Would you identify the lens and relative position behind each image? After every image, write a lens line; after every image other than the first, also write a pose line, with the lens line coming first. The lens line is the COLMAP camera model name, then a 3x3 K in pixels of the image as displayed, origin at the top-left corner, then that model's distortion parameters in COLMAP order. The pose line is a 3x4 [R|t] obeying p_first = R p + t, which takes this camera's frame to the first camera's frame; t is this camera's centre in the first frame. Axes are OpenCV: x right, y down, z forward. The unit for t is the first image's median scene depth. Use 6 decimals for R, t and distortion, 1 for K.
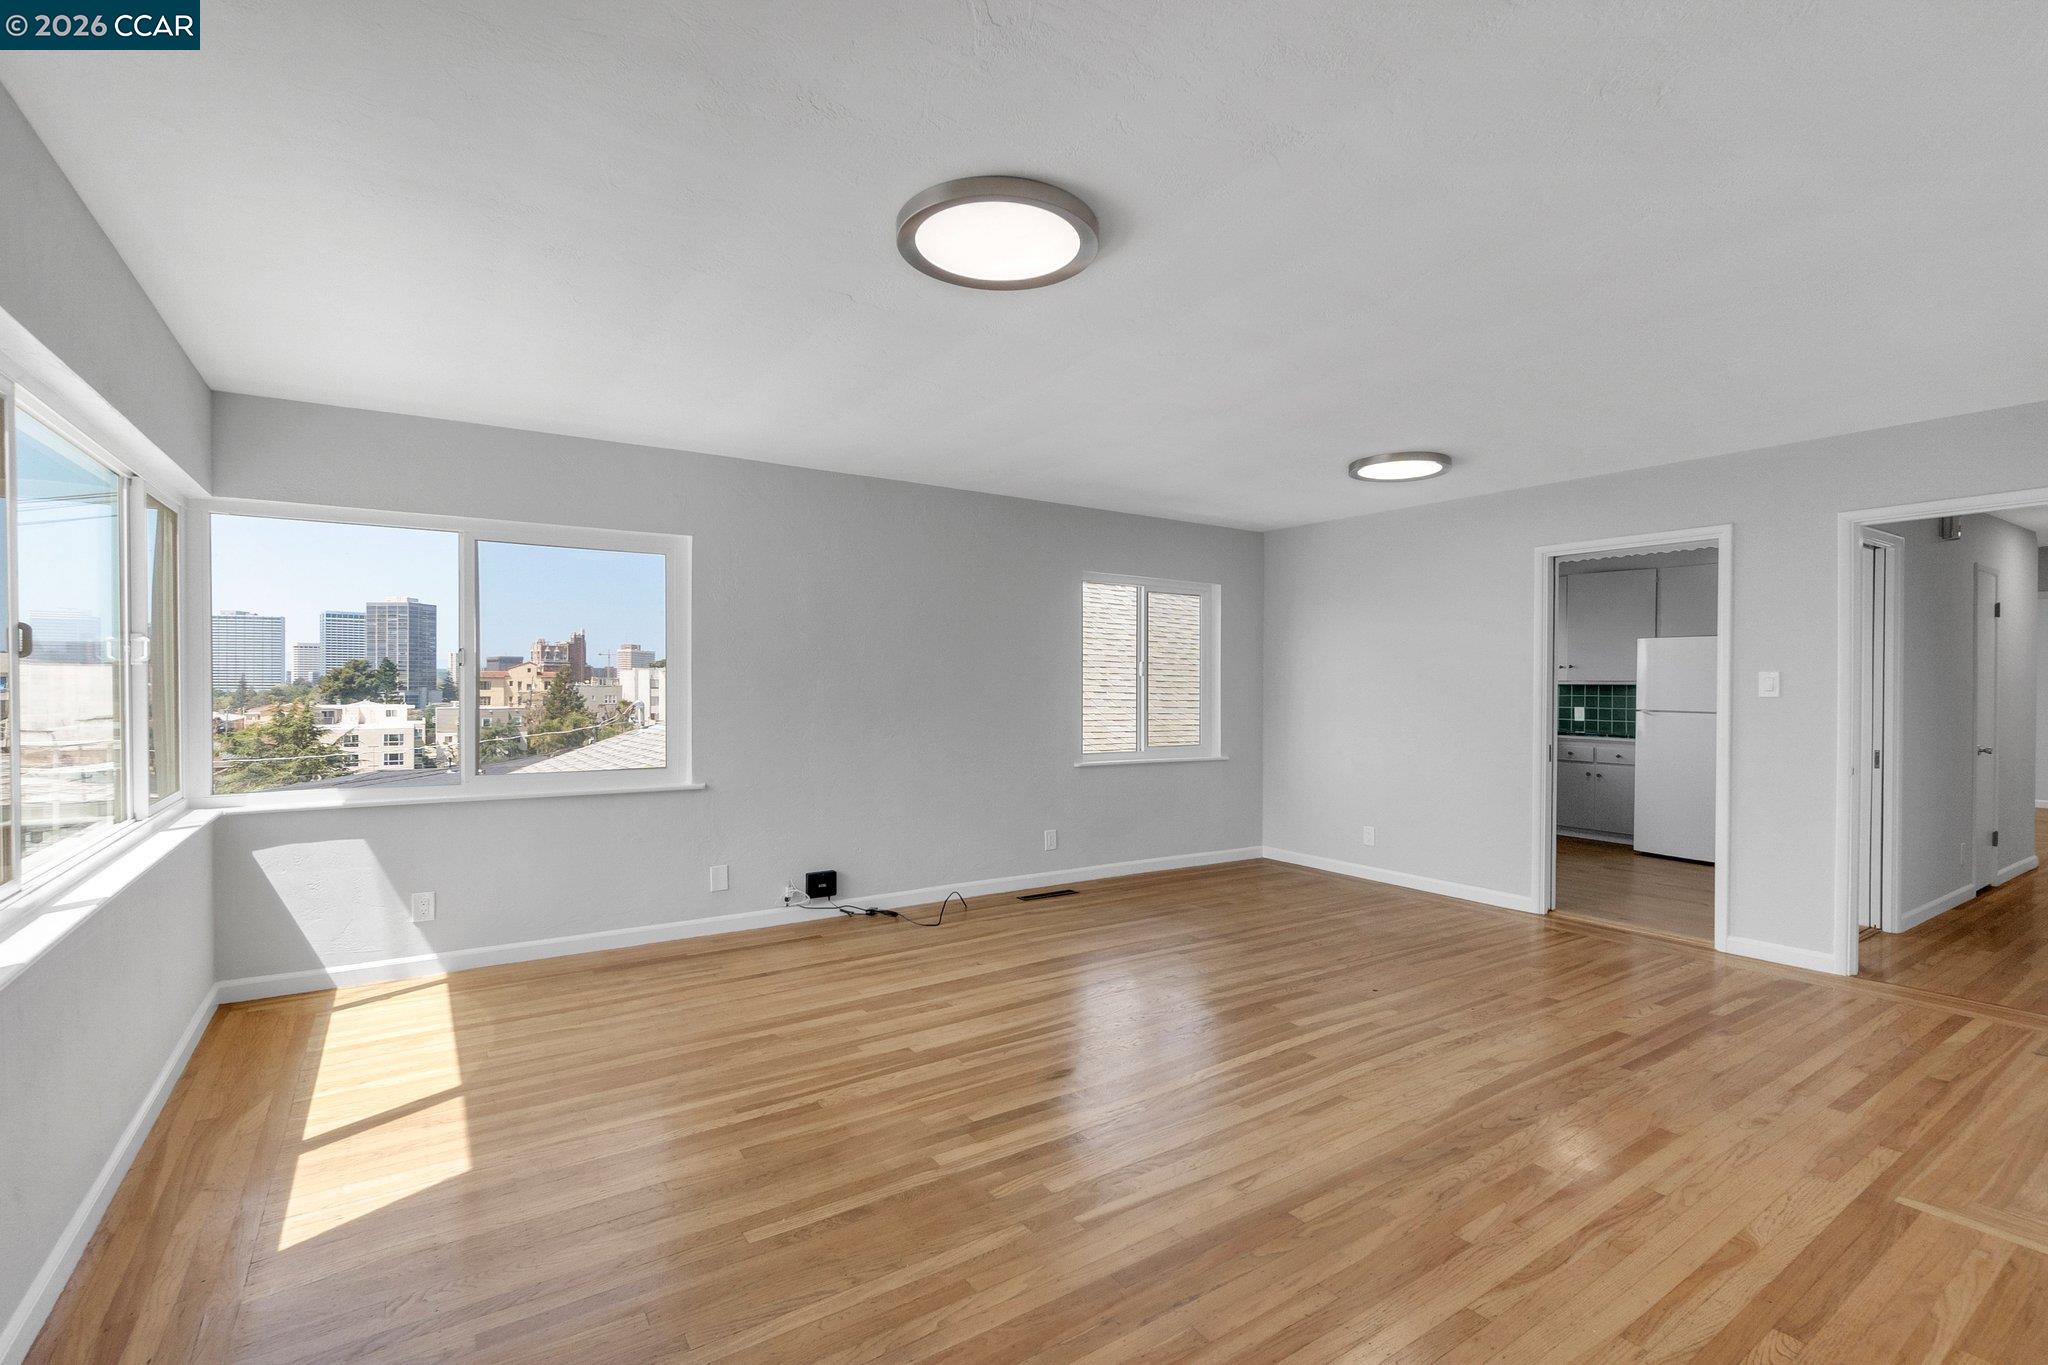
lens RADIAL K [[900.9, 0, 944.7], [0, 900.9, 694.0], [0, 0, 1]] dist [-0.006091, -0.001390]
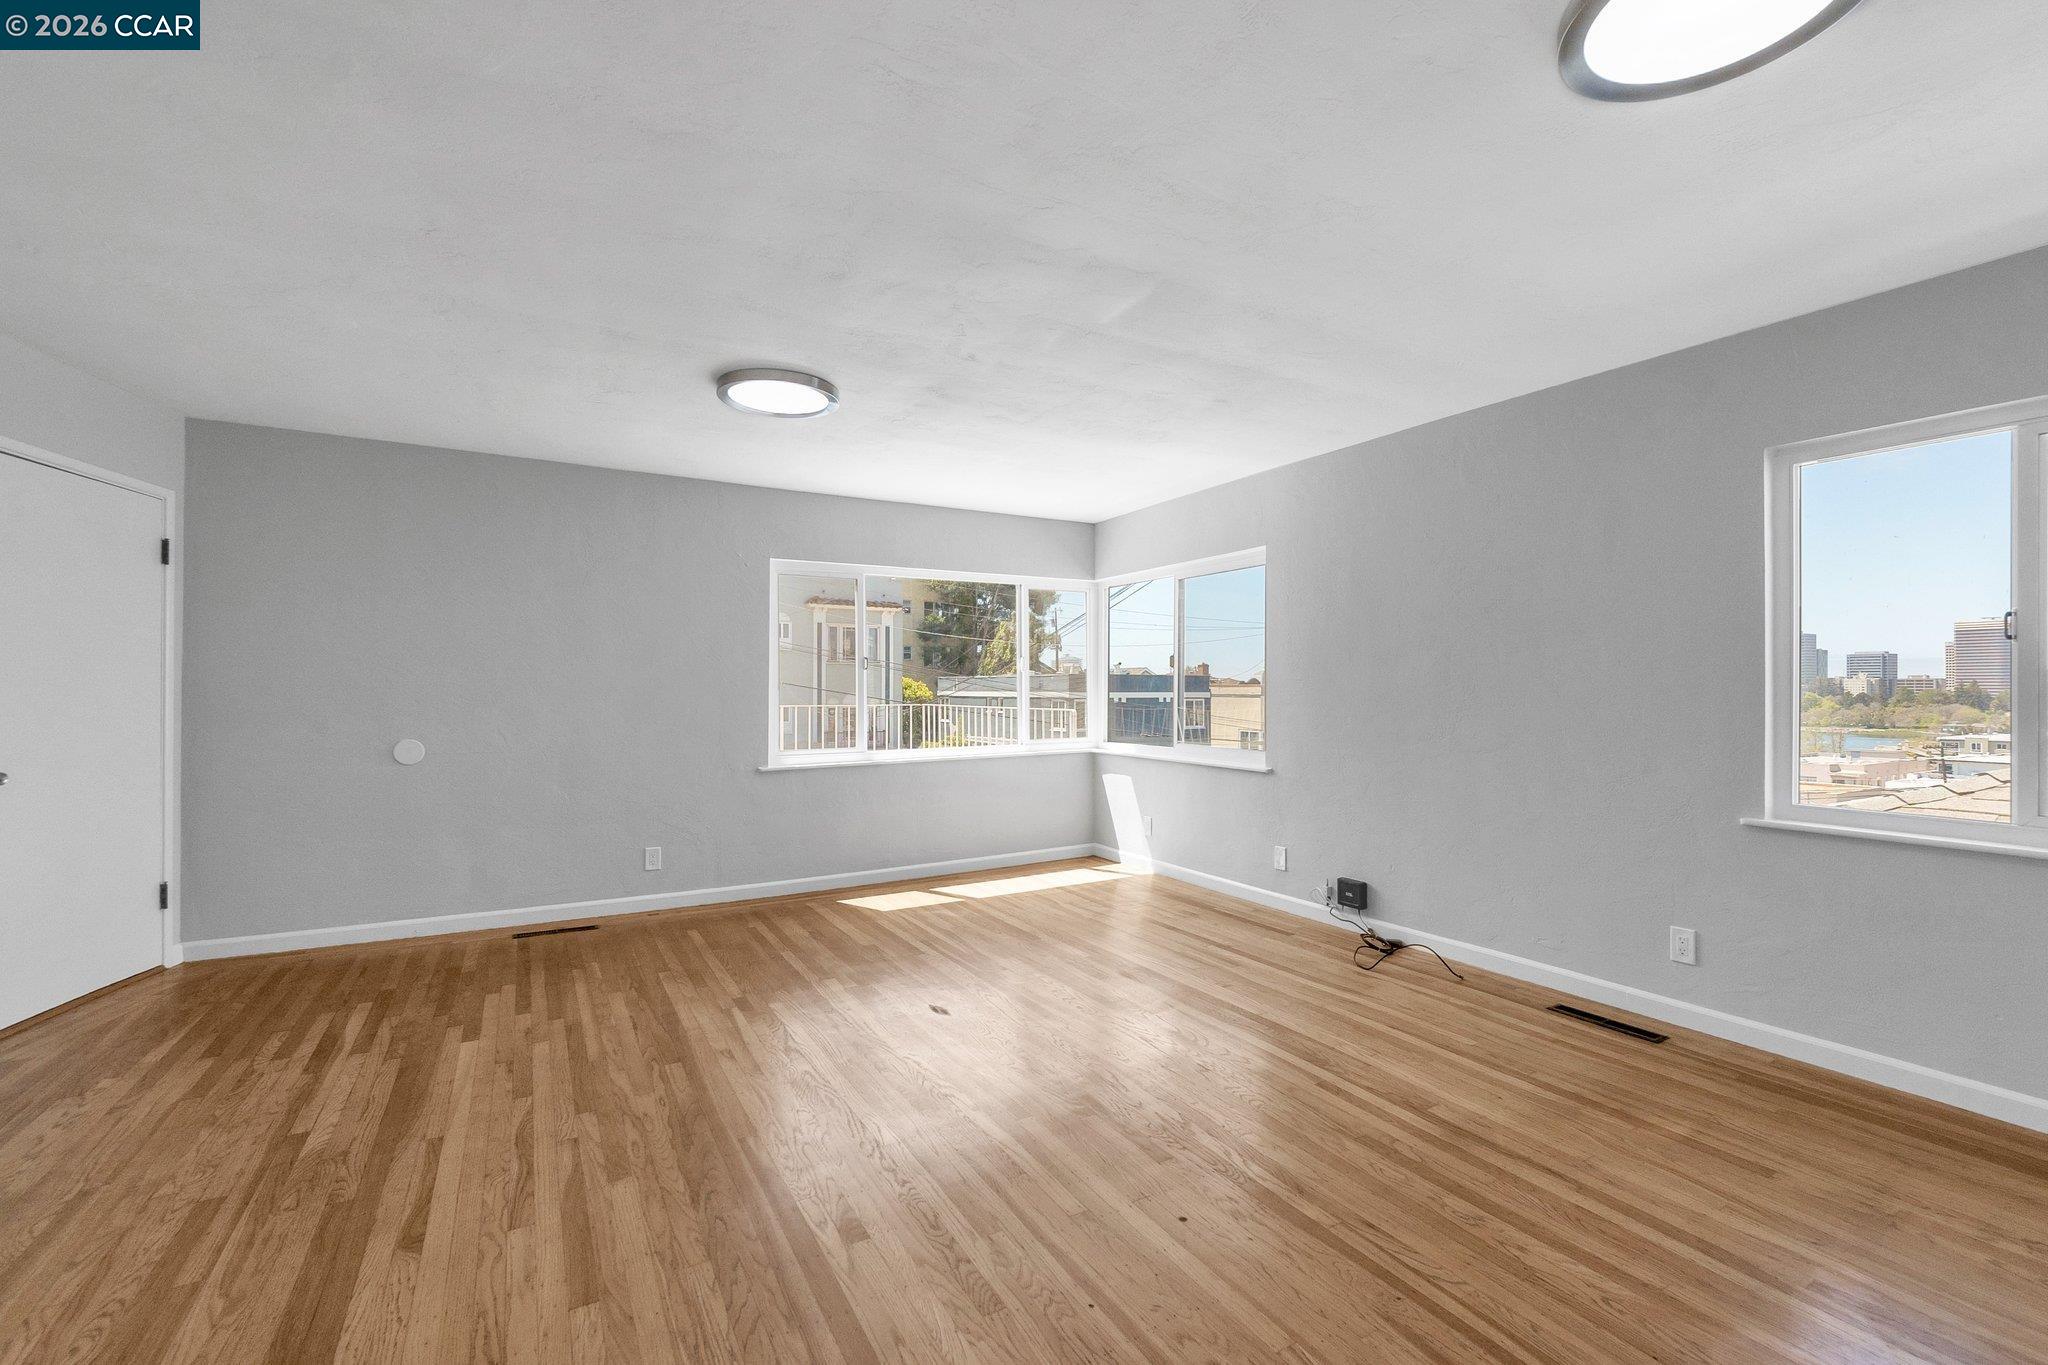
lens RADIAL K [[870.7, 0, 1059.0], [0, 870.7, 695.2], [0, 0, 1]] dist [-0.015493, 0.002582]
pose [[0.023548, 0.003787, -0.999716, 0.734243], [-0.011862, 0.999923, 0.003508, 0.008598], [0.999652, 0.011776, 0.023591, 0.667536]]
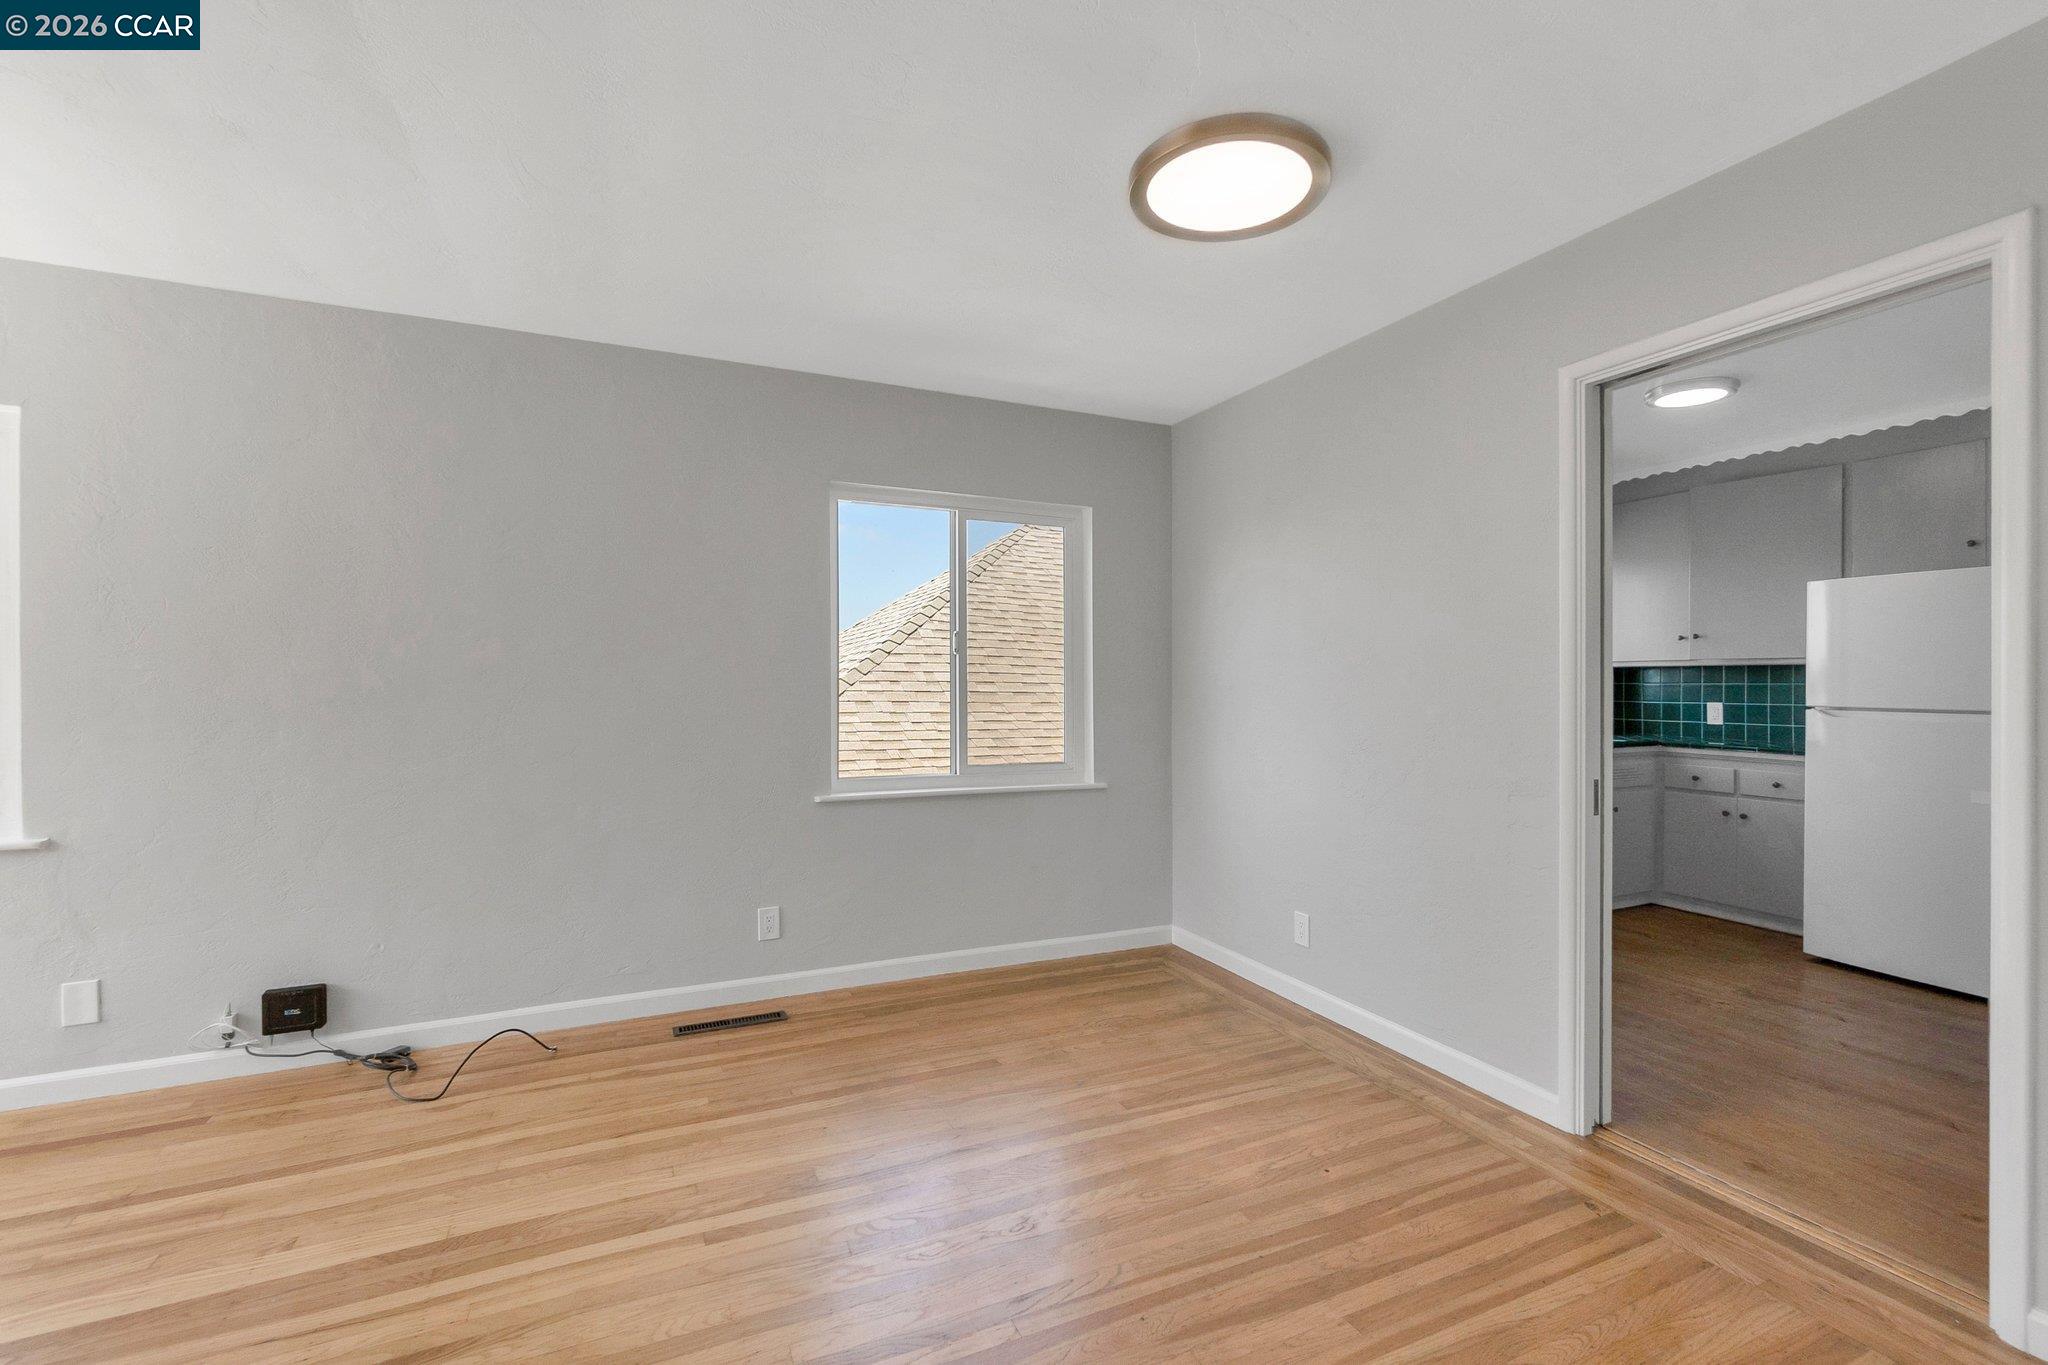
lens RADIAL K [[870.7, 0, 1029.8], [0, 870.7, 687.2], [0, 0, 1]] dist [-0.015493, 0.002582]
pose [[0.995623, -0.005703, -0.093287, 0.387829], [0.005078, 0.999963, -0.006943, 0.008031], [0.093324, 0.006439, 0.995615, 0.479836]]
